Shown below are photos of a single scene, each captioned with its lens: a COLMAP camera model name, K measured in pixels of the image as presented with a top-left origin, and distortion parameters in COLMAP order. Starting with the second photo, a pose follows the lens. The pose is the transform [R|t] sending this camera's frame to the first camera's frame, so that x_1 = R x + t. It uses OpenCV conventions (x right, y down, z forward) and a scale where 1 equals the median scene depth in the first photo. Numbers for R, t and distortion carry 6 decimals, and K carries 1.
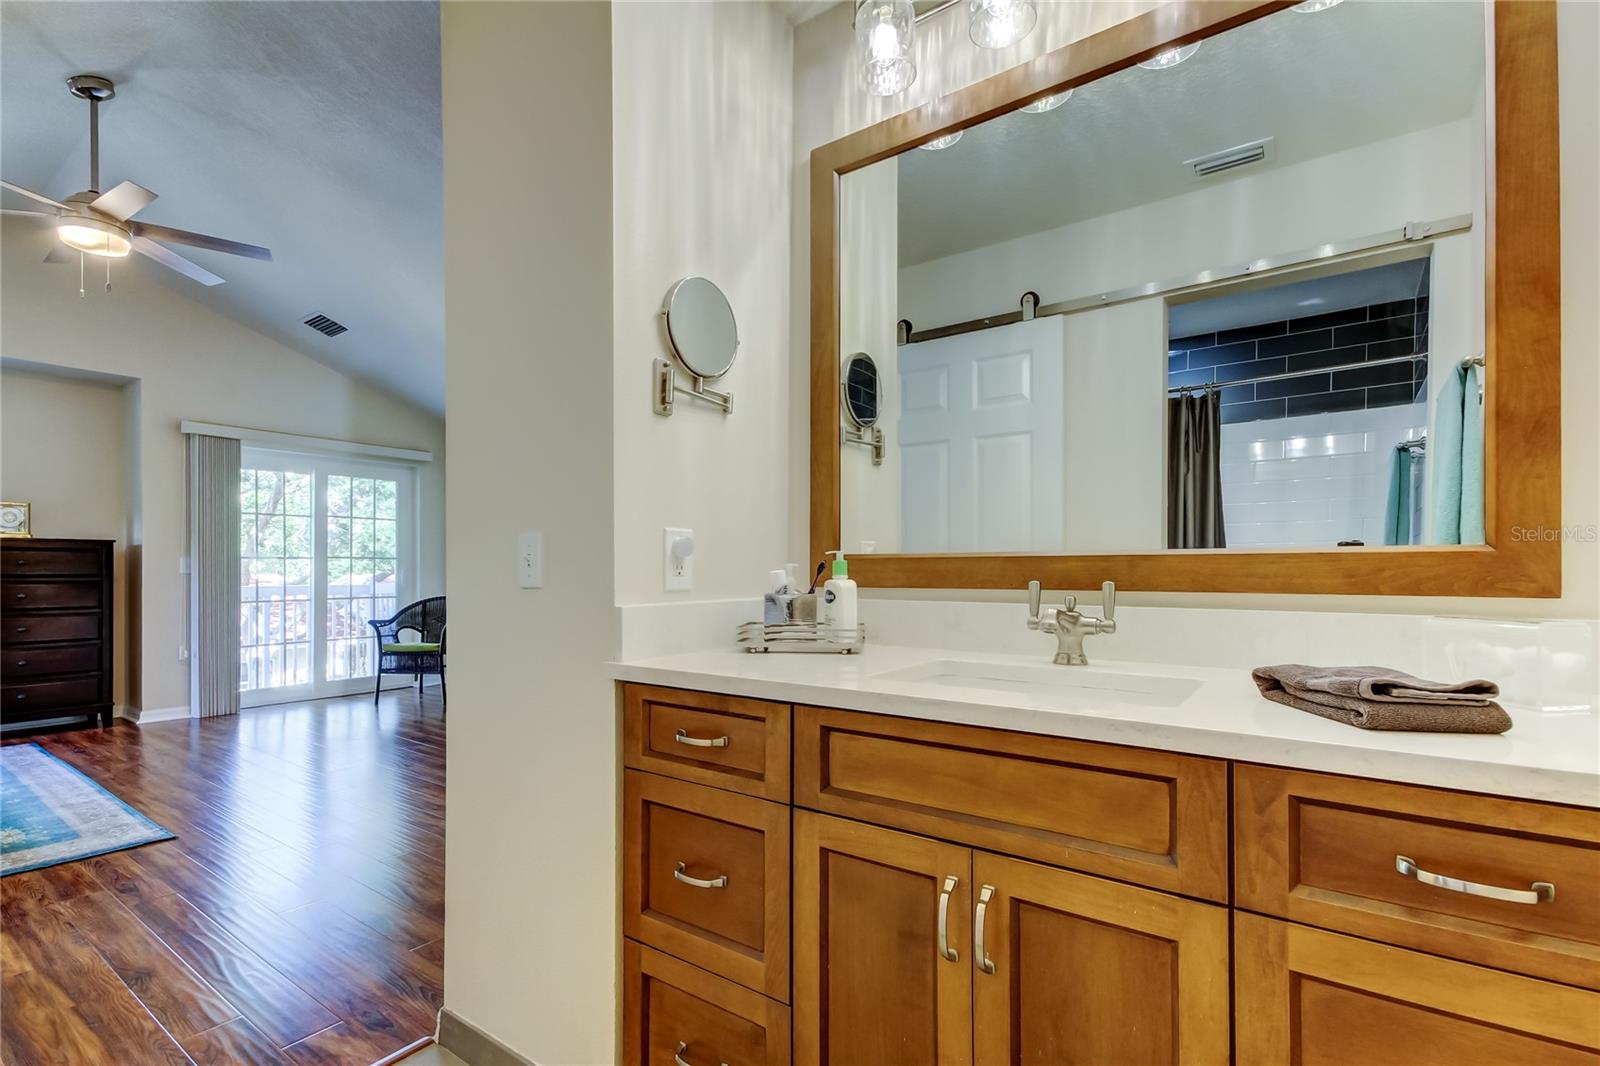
lens RADIAL K [[749.8, 0, 803.1], [0, 749.8, 567.8], [0, 0, 1]] dist [0.000879, -0.000287]
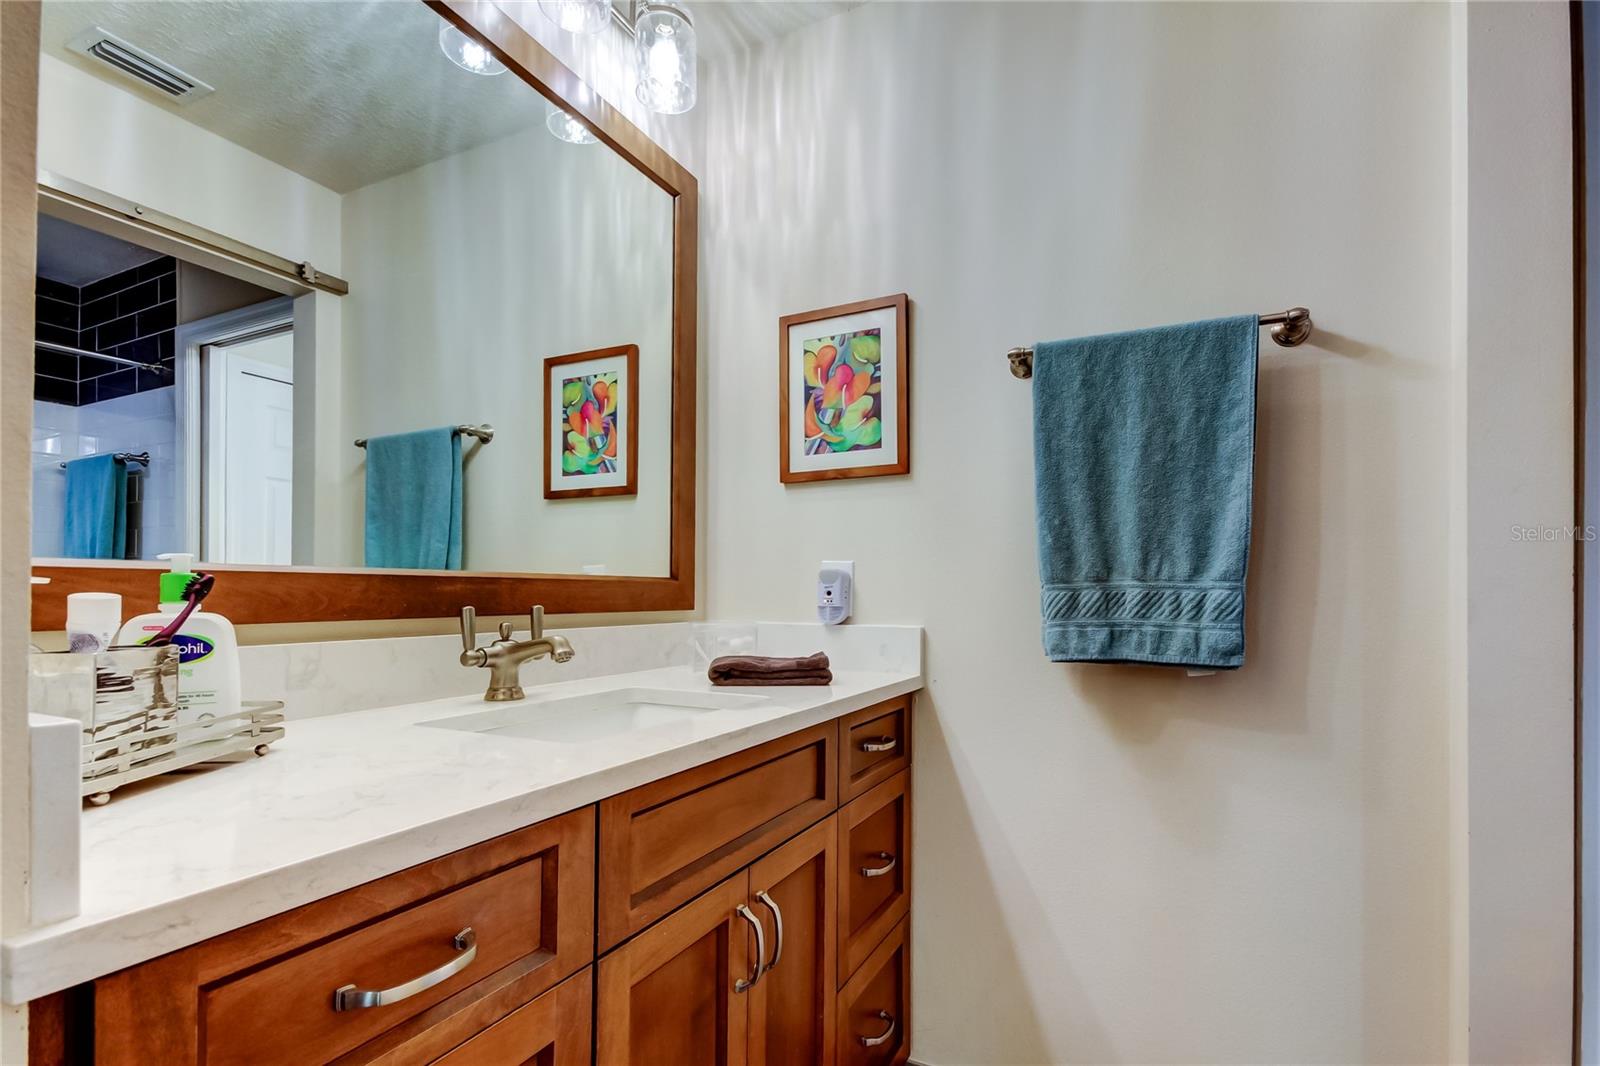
lens RADIAL K [[749.8, 0, 803.1], [0, 749.8, 567.8], [0, 0, 1]] dist [0.000879, -0.000287]
pose [[-0.160654, 0.031476, 0.986509, -0.690356], [-0.009941, 0.999389, -0.033506, -0.001484], [-0.986961, -0.015189, -0.160242, 0.927735]]
